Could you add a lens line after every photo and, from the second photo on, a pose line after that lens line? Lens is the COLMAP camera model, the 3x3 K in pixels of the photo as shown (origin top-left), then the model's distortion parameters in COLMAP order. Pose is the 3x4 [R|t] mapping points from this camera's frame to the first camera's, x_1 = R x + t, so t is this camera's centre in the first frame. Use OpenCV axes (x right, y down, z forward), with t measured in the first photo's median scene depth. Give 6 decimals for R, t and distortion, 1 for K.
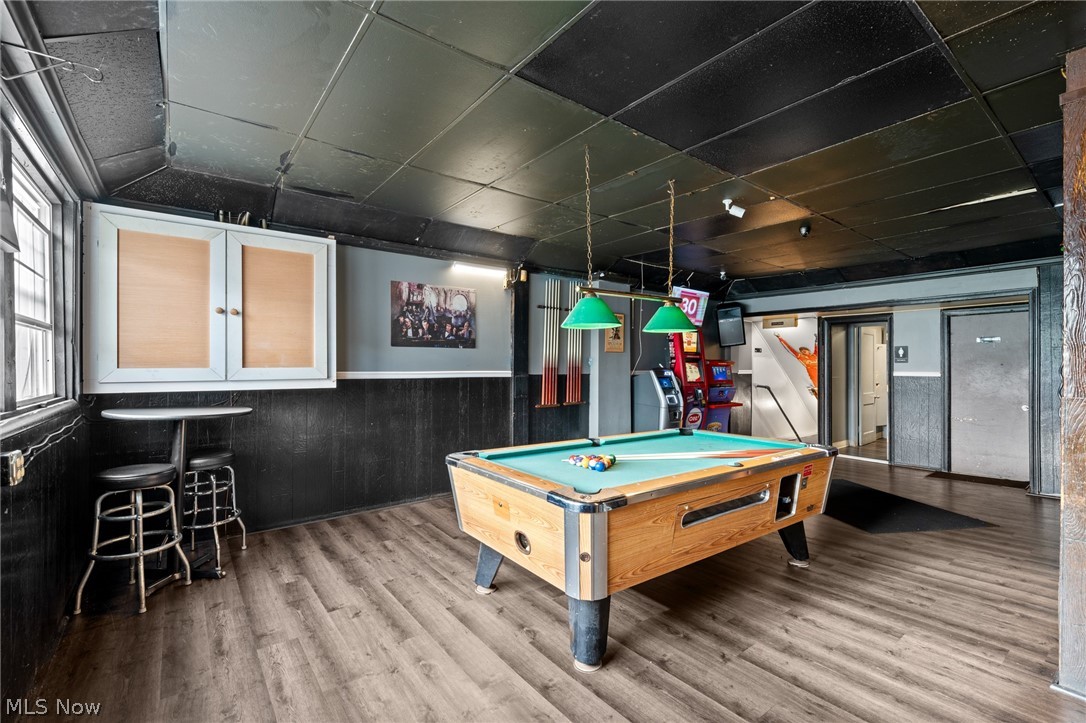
lens RADIAL K [[478.1, 0, 547.8], [0, 478.1, 365.9], [0, 0, 1]] dist [-0.001832, -0.000172]
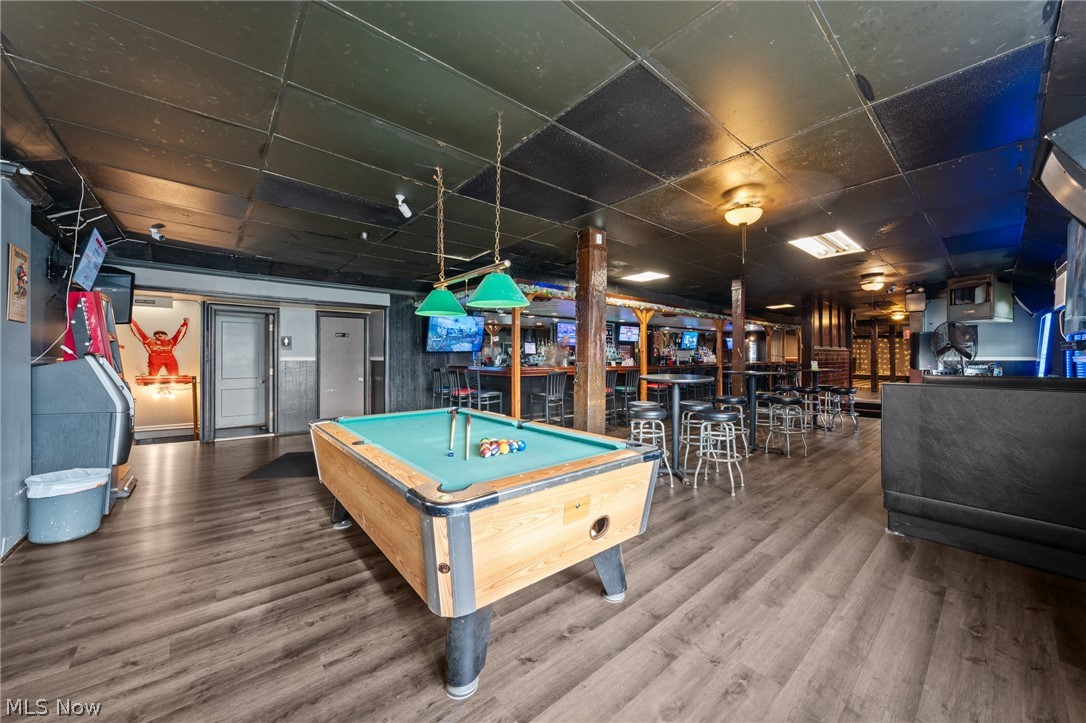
lens RADIAL K [[389.0, 0, 543.7], [0, 389.0, 356.6], [0, 0, 1]] dist [0.001593, -0.000007]
pose [[-0.041712, -0.002470, 0.999127, -0.466670], [-0.001475, 0.999996, 0.002411, 0.012379], [-0.999129, -0.001373, -0.041715, 0.641143]]
